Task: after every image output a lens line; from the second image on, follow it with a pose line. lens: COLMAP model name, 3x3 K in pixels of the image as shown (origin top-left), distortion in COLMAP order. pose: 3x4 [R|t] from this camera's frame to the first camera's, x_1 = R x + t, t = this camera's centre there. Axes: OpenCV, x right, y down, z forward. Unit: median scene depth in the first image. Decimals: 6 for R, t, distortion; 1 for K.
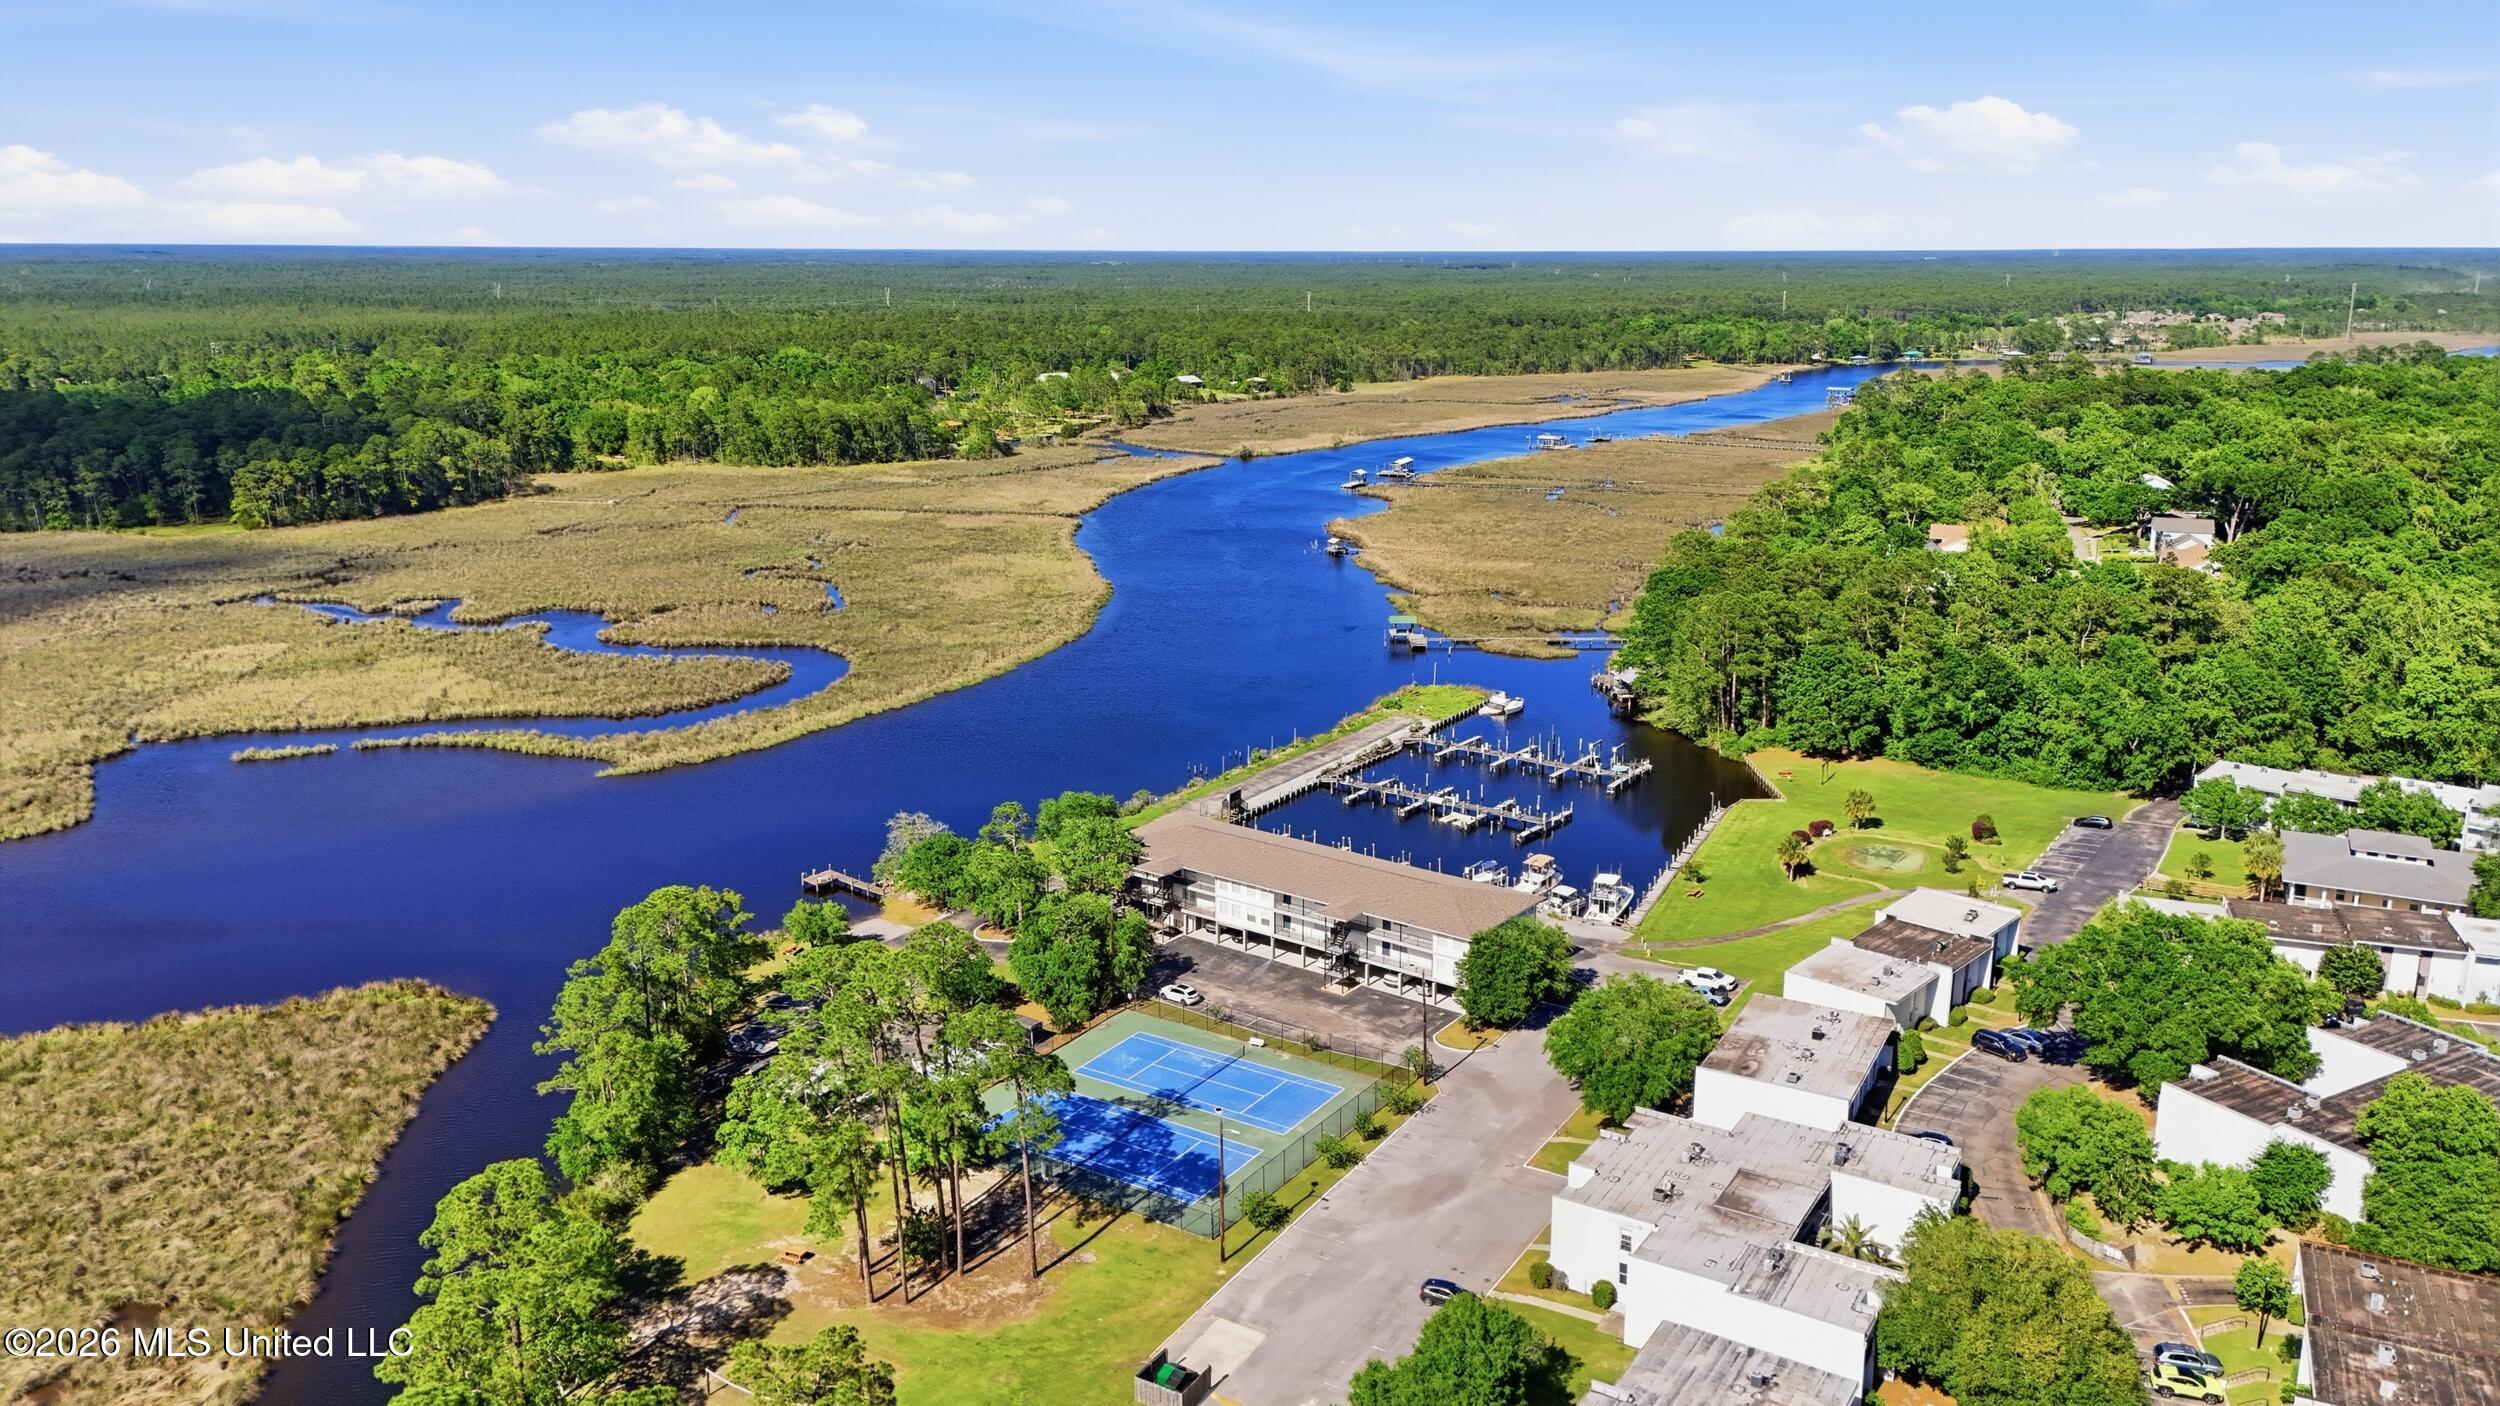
lens RADIAL K [[1826.1, 0, 1236.3], [0, 1826.1, 701.0], [0, 0, 1]] dist [0.082903, -0.084028]
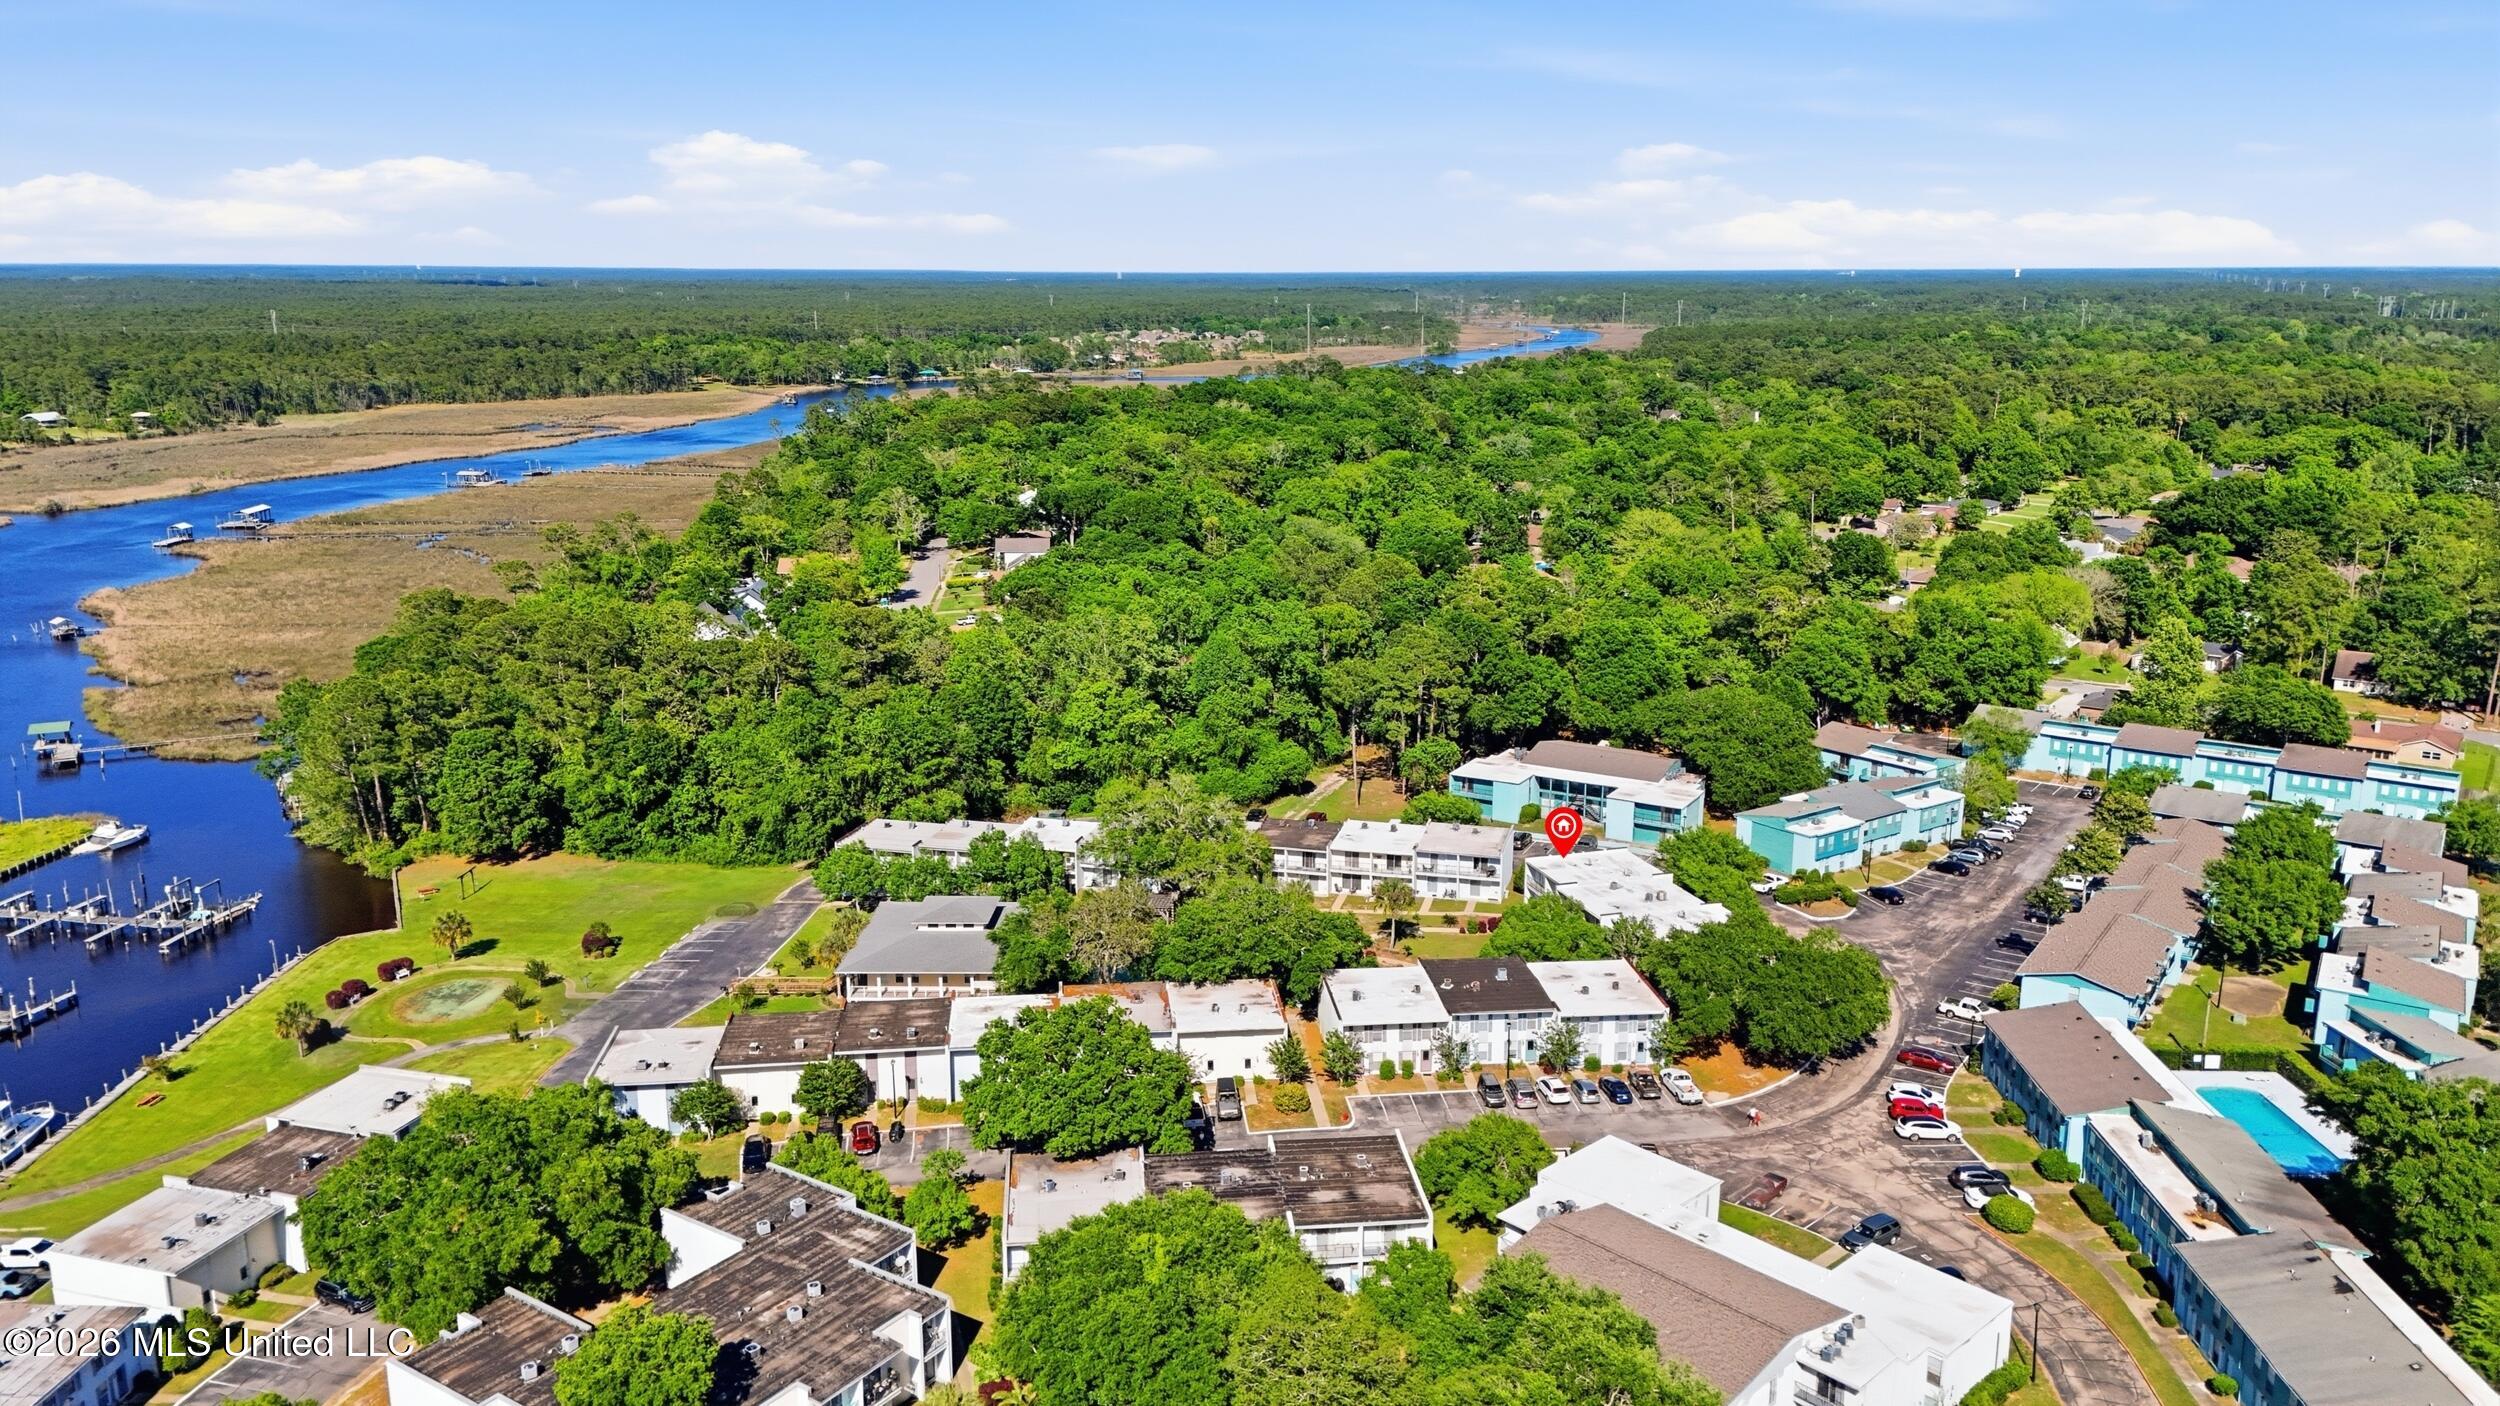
lens RADIAL K [[1826.1, 0, 1236.3], [0, 1826.1, 701.0], [0, 0, 1]] dist [0.082903, -0.084028]
pose [[0.897026, -0.100888, 0.430308, 0.155031], [0.105170, 0.994357, 0.013892, -0.010417], [-0.429282, 0.032794, 0.902575, 0.049292]]
